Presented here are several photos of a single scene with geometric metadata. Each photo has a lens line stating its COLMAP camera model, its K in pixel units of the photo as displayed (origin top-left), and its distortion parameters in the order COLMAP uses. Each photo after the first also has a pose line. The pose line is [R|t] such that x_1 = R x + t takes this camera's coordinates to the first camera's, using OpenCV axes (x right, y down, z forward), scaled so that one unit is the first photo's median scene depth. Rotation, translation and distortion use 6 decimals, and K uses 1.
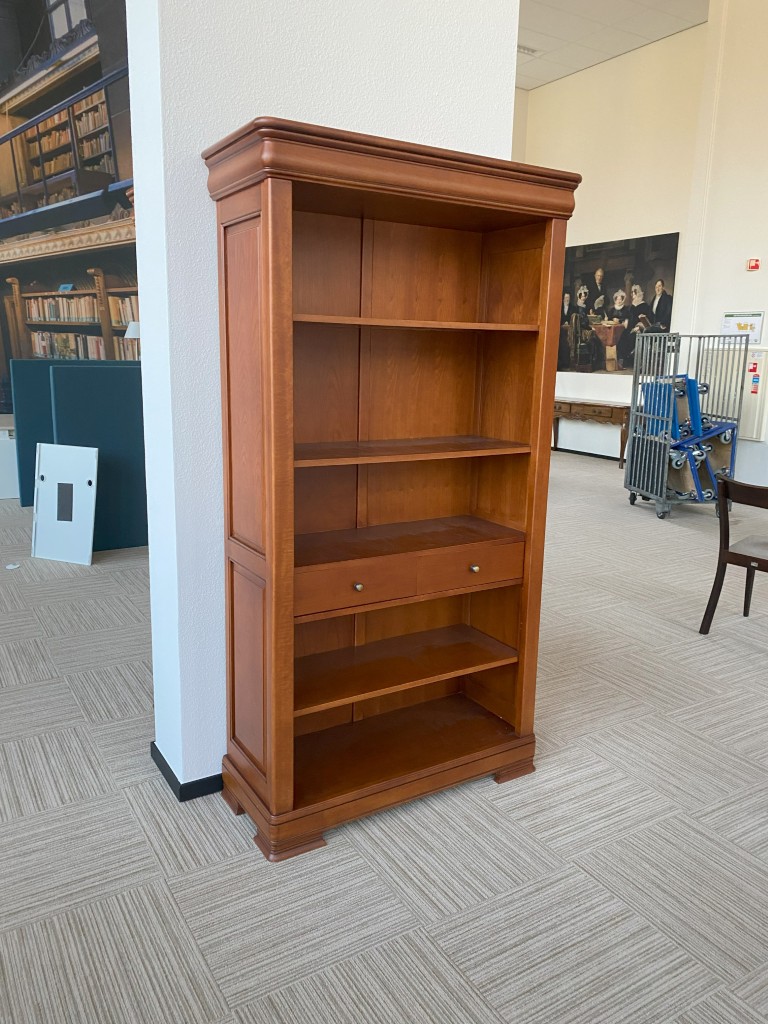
lens RADIAL K [[780.9, 0, 389.7], [0, 780.9, 498.1], [0, 0, 1]] dist [0.010074, -0.004083]
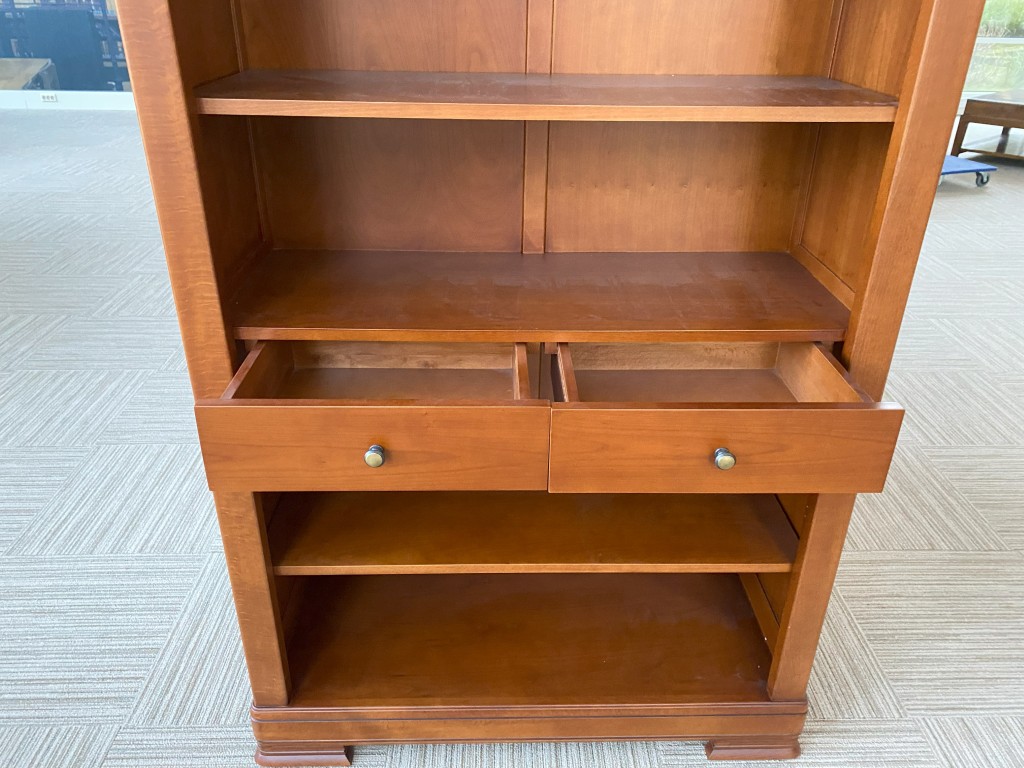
lens RADIAL K [[780.9, 0, 519.1], [0, 780.9, 389.8], [0, 0, 1]] dist [0.010074, -0.004083]
pose [[0.862347, 0.225364, -0.453398, 0.226525], [-0.089316, 0.949146, 0.301902, -0.033448], [0.498378, -0.219848, 0.838621, 0.562561]]
